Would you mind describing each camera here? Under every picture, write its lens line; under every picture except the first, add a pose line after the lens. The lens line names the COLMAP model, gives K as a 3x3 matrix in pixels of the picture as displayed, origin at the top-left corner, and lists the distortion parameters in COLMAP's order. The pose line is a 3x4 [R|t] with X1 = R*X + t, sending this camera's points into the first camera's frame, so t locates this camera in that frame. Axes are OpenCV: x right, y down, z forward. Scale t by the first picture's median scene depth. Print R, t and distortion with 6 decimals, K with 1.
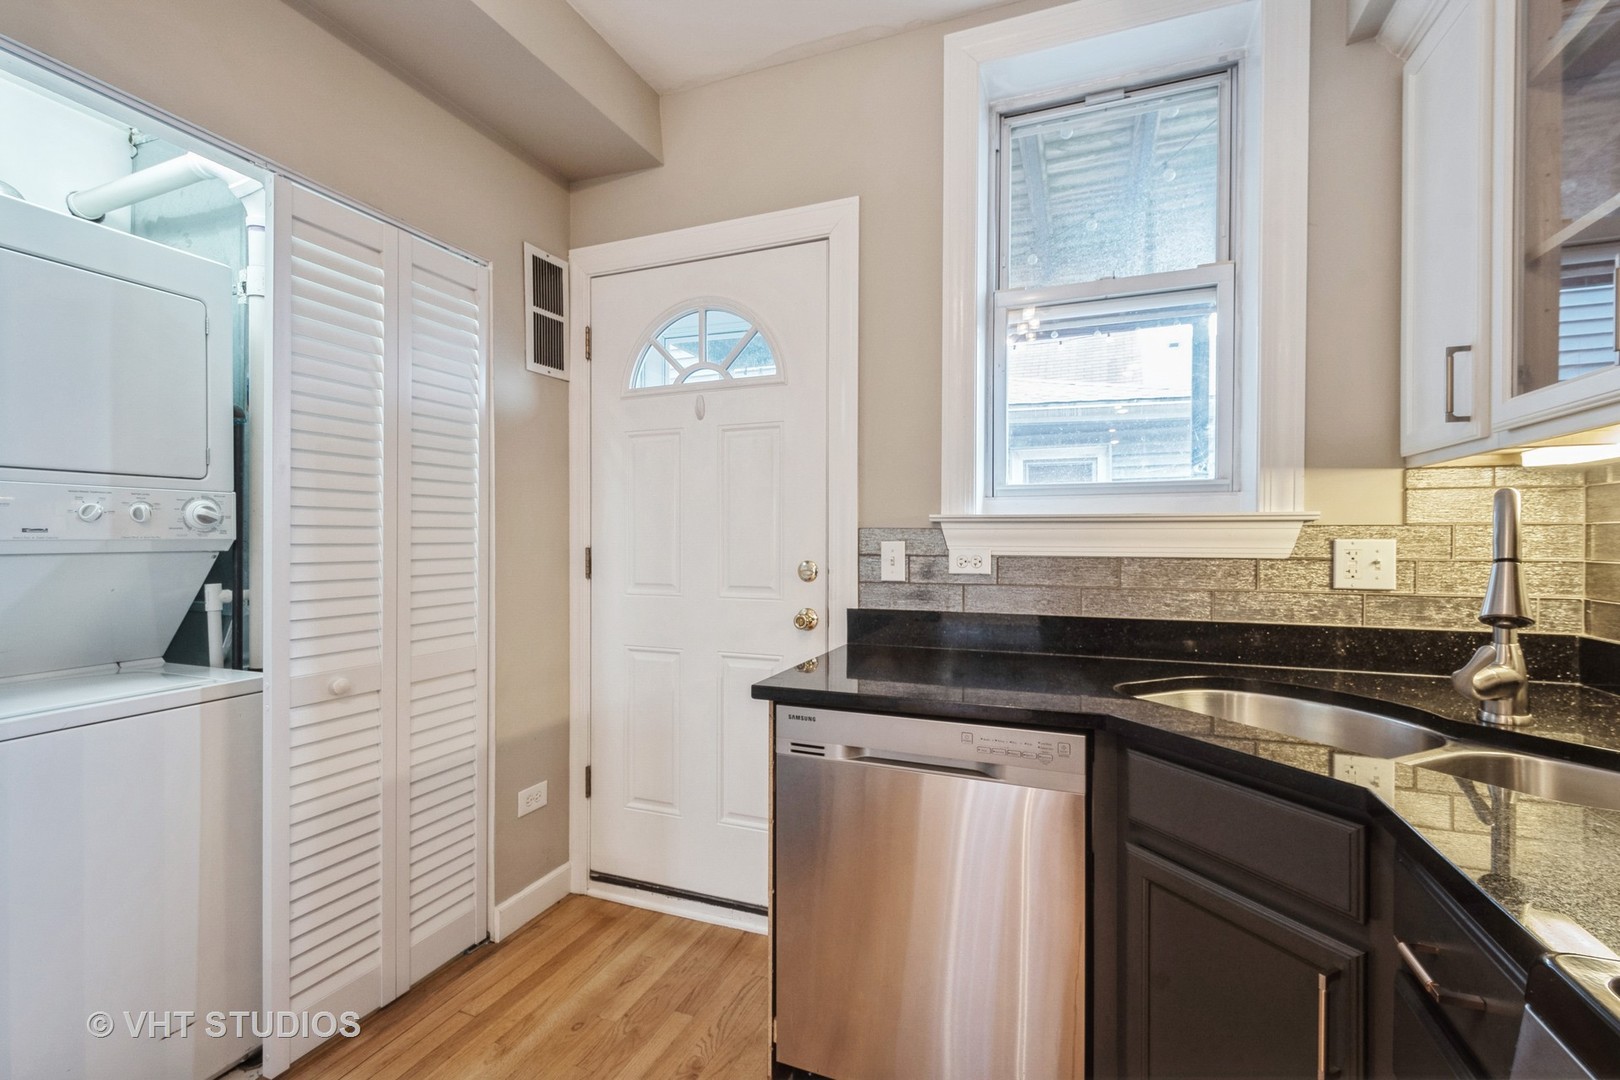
lens RADIAL K [[714.8, 0, 808.2], [0, 714.8, 547.8], [0, 0, 1]] dist [0.009448, -0.002436]
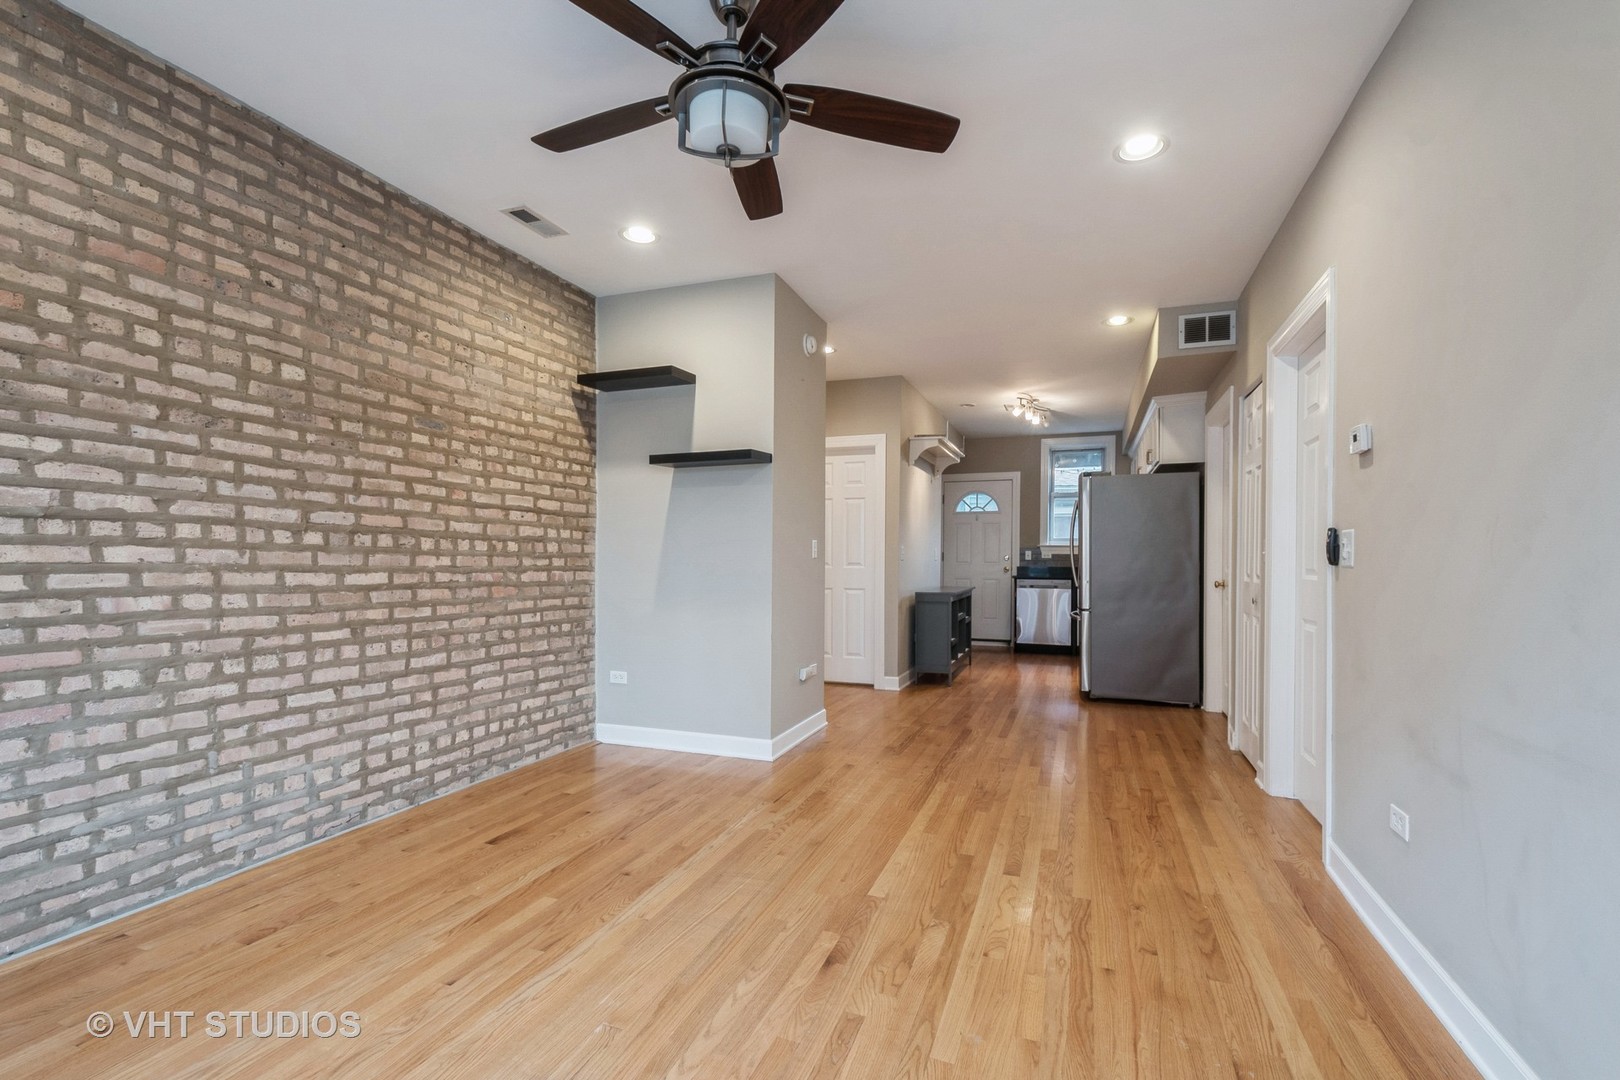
lens RADIAL K [[714.8, 0, 827.4], [0, 714.8, 556.7], [0, 0, 1]] dist [0.009448, -0.002436]
pose [[0.999850, 0.001580, 0.017265, -1.382666], [-0.001336, 0.999900, -0.014103, 0.103948], [-0.017286, 0.014077, 0.999751, -3.905901]]
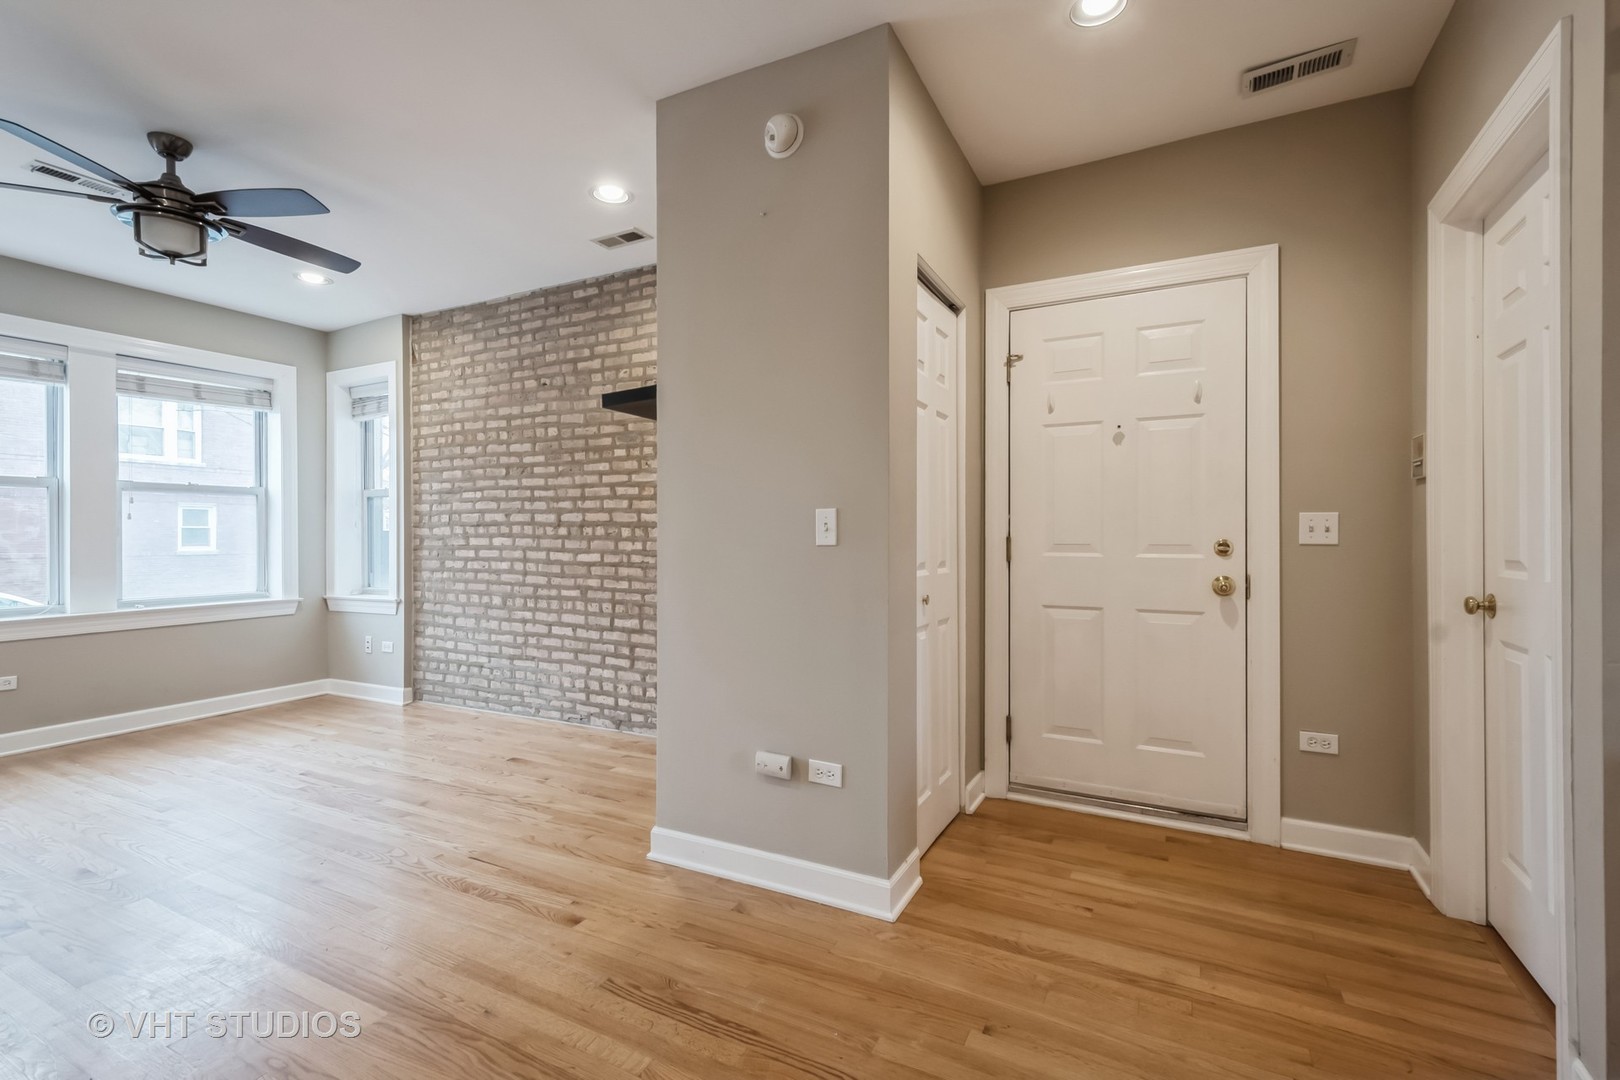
lens RADIAL K [[714.8, 0, 821.3], [0, 714.8, 534.5], [0, 0, 1]] dist [0.009448, -0.002436]
pose [[-0.115316, -0.007078, -0.993304, -0.148836], [-0.010972, 0.999923, -0.005852, 0.061803], [0.993268, 0.010224, -0.115384, -1.241065]]
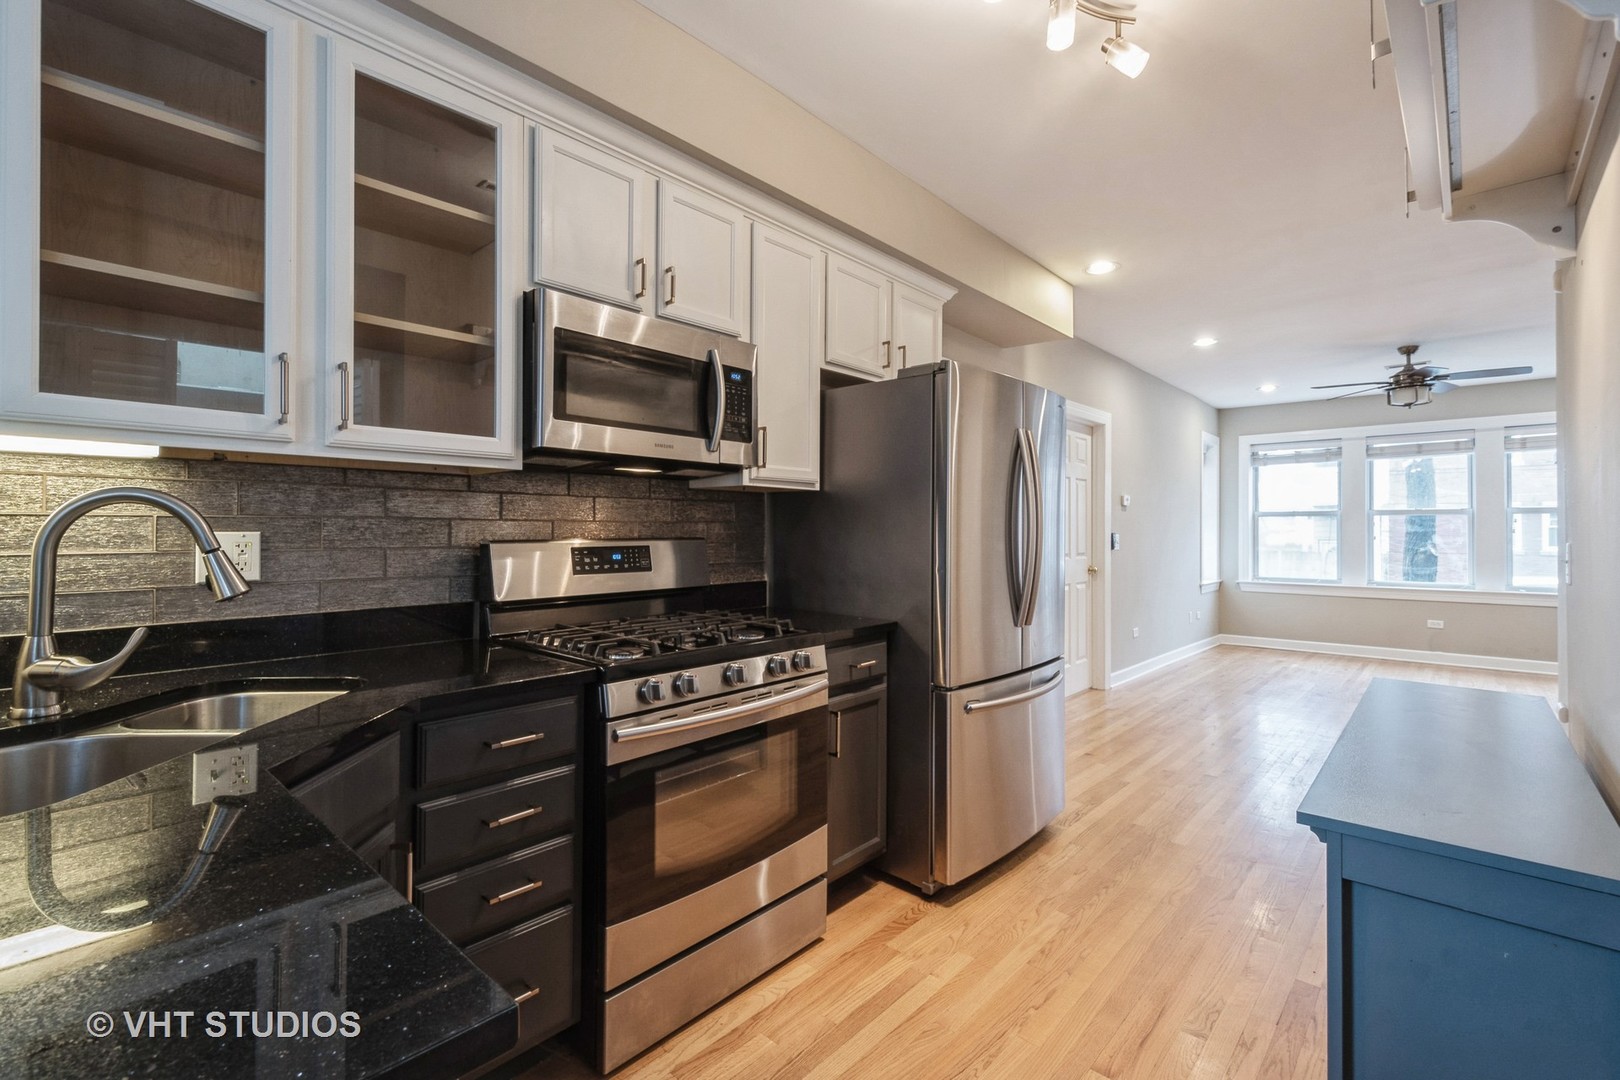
lens RADIAL K [[714.8, 0, 805.8], [0, 714.8, 529.5], [0, 0, 1]] dist [0.009448, -0.002436]
pose [[-0.928603, -0.005823, 0.371029, -0.272207], [-0.002870, 0.999960, 0.008510, -0.019382], [-0.371064, 0.006838, -0.928582, 1.045249]]
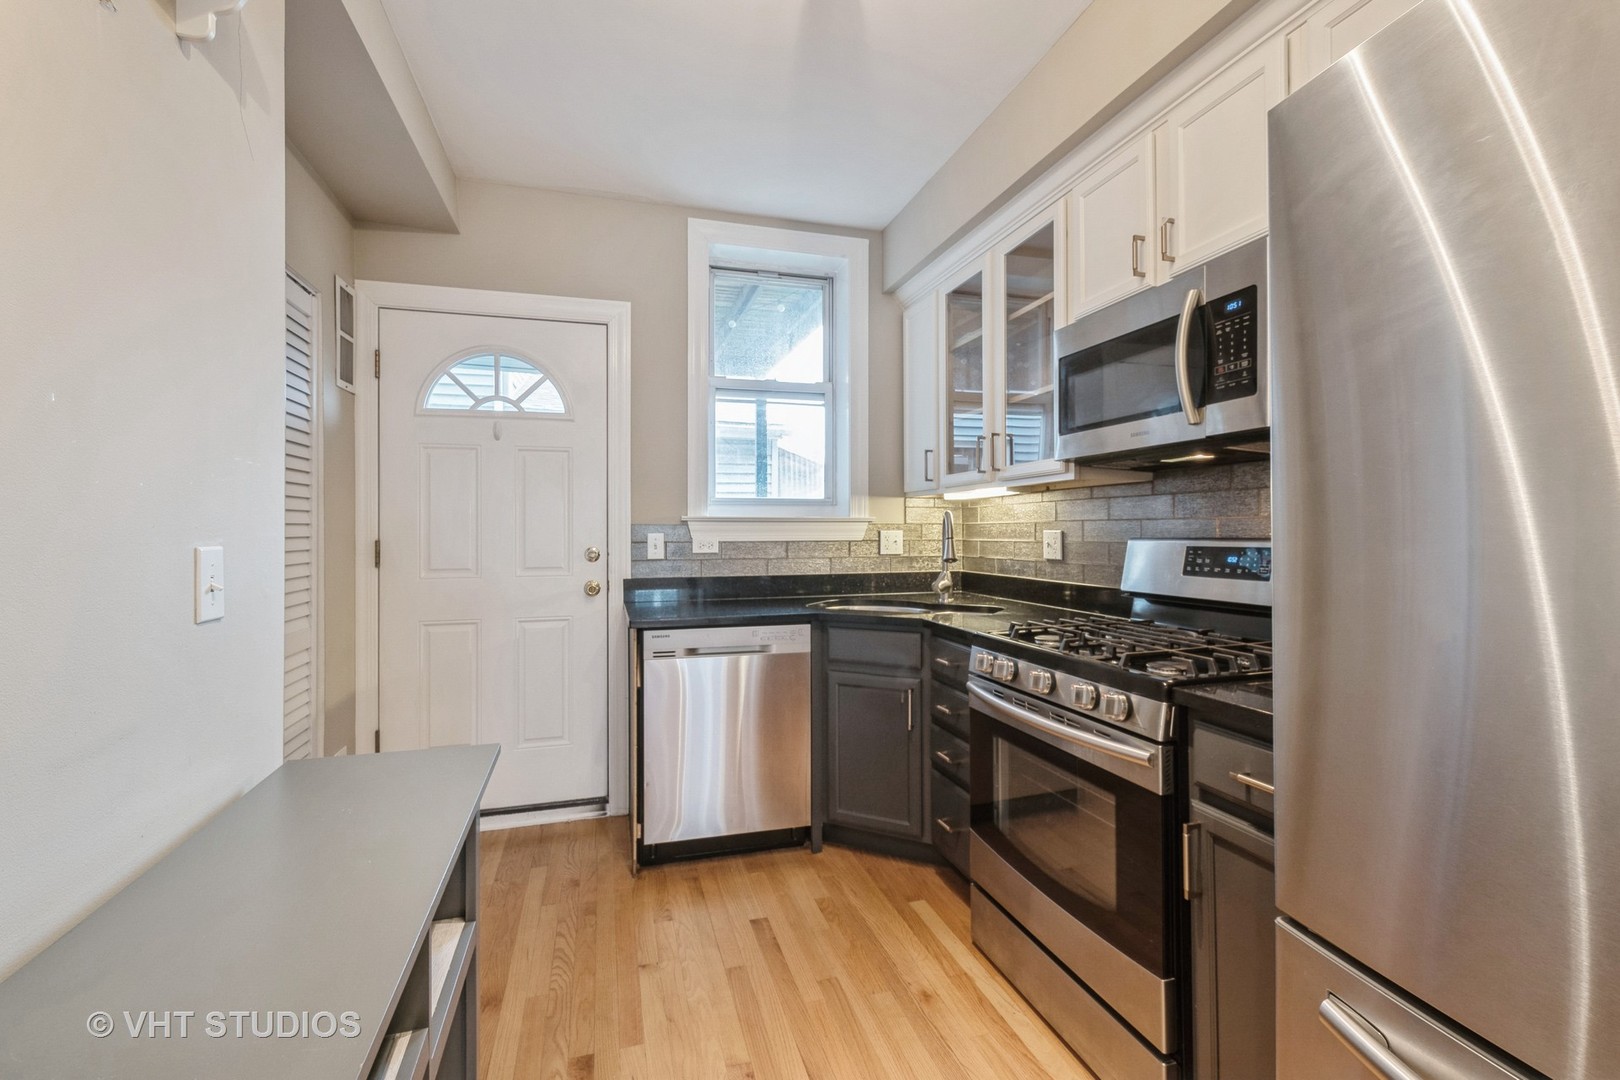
lens RADIAL K [[714.8, 0, 817.5], [0, 714.8, 533.5], [0, 0, 1]] dist [0.009448, -0.002436]
pose [[0.789563, -0.007767, 0.613621, -0.638719], [0.010746, 0.999942, -0.001170, -0.003231], [-0.613576, 0.007518, 0.789600, -0.488955]]
